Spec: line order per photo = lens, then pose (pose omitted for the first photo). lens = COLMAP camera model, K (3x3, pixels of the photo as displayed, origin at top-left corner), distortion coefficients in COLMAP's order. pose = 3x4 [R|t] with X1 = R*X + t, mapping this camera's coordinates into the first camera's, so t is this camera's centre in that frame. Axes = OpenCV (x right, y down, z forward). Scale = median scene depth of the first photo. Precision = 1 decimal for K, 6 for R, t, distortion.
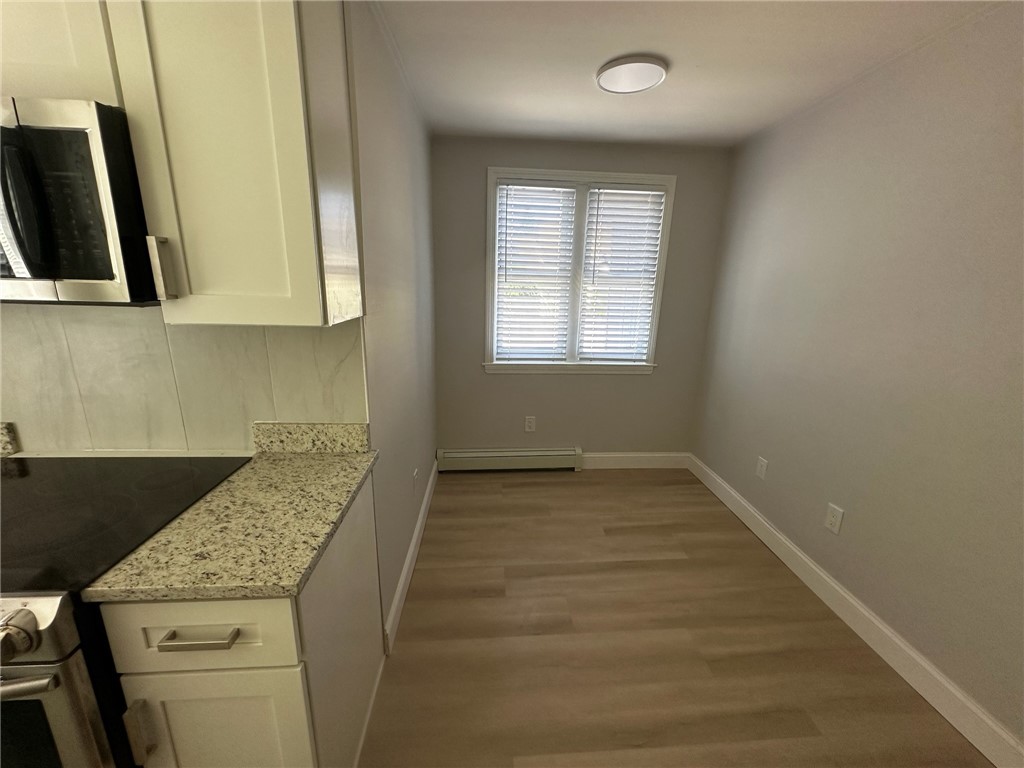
lens RADIAL K [[409.0, 0, 512.0], [0, 409.0, 382.3], [0, 0, 1]] dist [-0.007422, 0.000488]
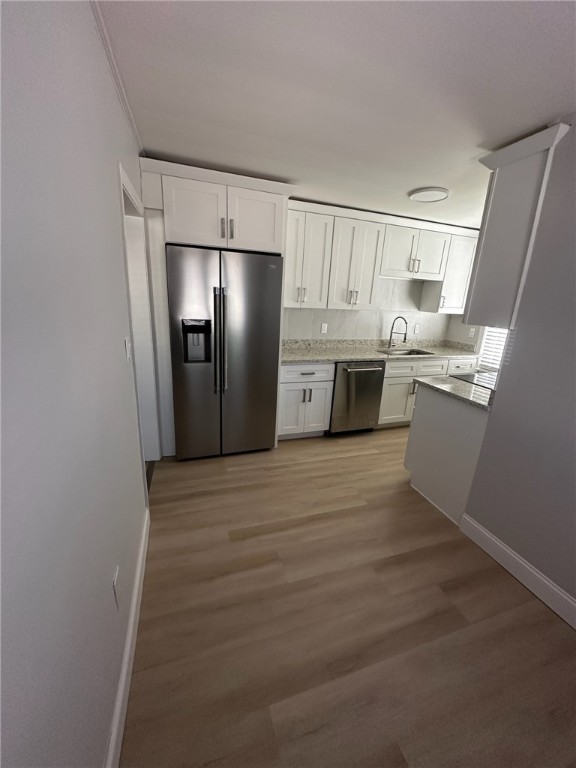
lens RADIAL K [[306.7, 0, 288.0], [0, 306.7, 384.0], [0, 0, 1]] dist [-0.007422, 0.000488]
pose [[-0.960737, 0.007184, -0.277368, 0.953271], [-0.133519, 0.864338, 0.484863, -0.485329], [0.243223, 0.502860, -0.829442, 2.046294]]
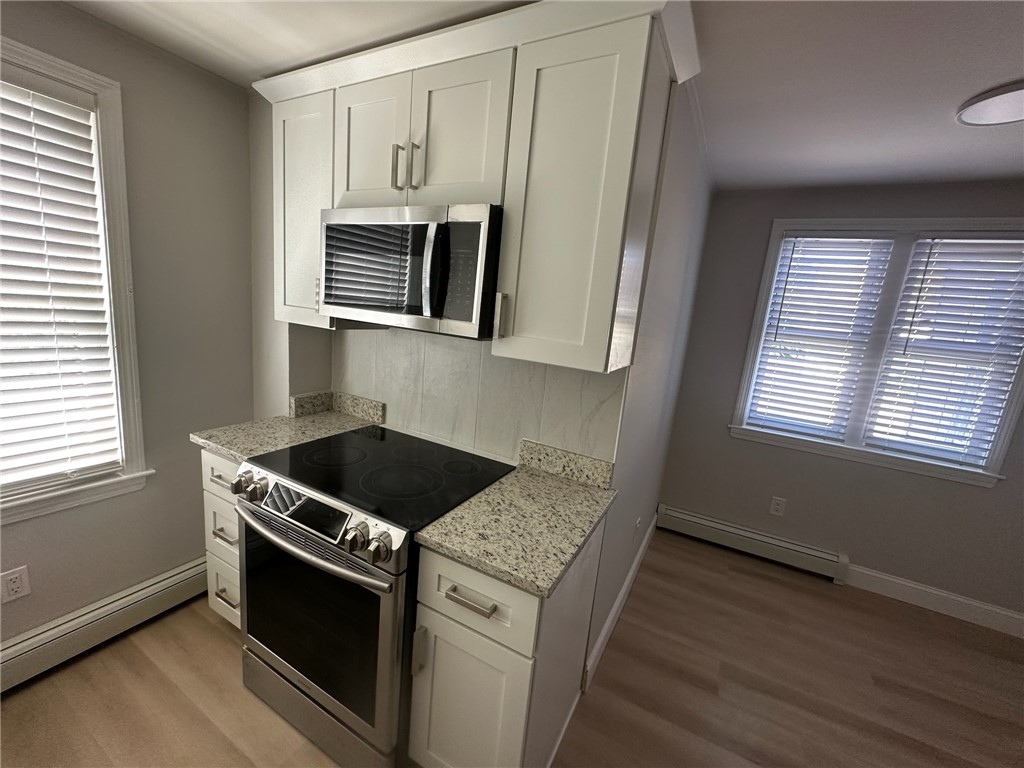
lens RADIAL K [[409.0, 0, 512.0], [0, 409.0, 382.3], [0, 0, 1]] dist [-0.007422, 0.000488]
pose [[0.844238, 0.151086, -0.514232, -0.064687], [-0.201112, 0.978640, -0.042640, -0.008411], [0.496806, 0.139417, 0.856590, -0.086476]]
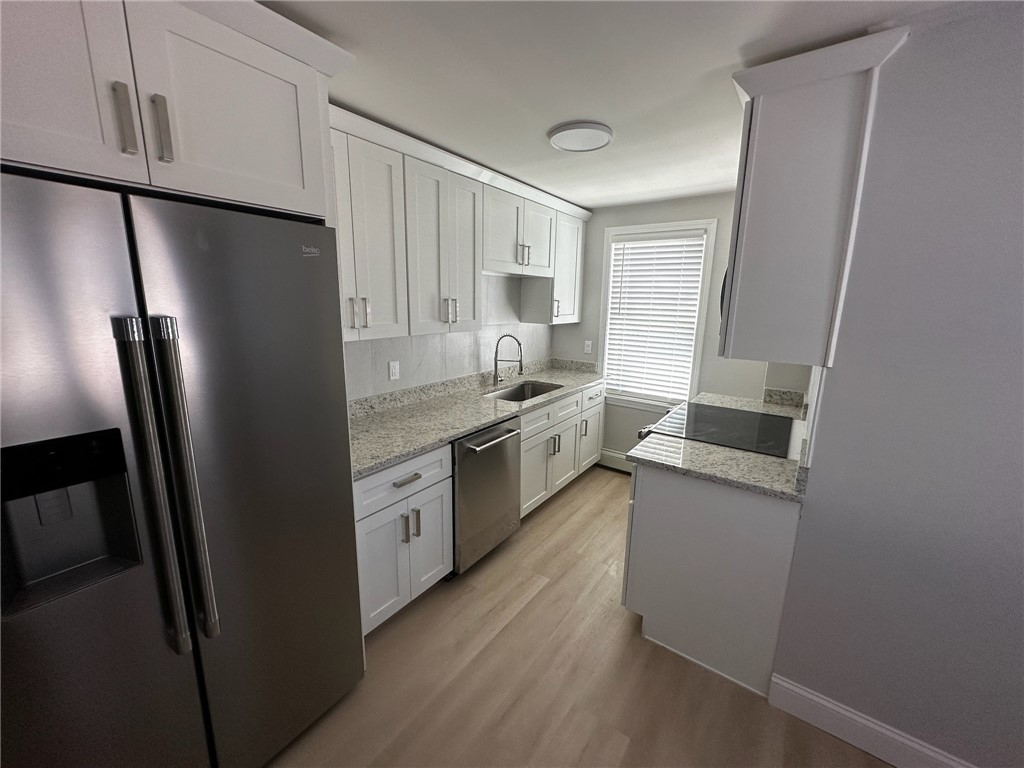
lens RADIAL K [[409.0, 0, 512.0], [0, 409.0, 382.3], [0, 0, 1]] dist [-0.007422, 0.000488]
pose [[-0.636587, 0.122121, -0.761474, 0.975972], [-0.213931, 0.920670, 0.326497, -0.303749], [0.740939, 0.370747, -0.559961, 1.042830]]
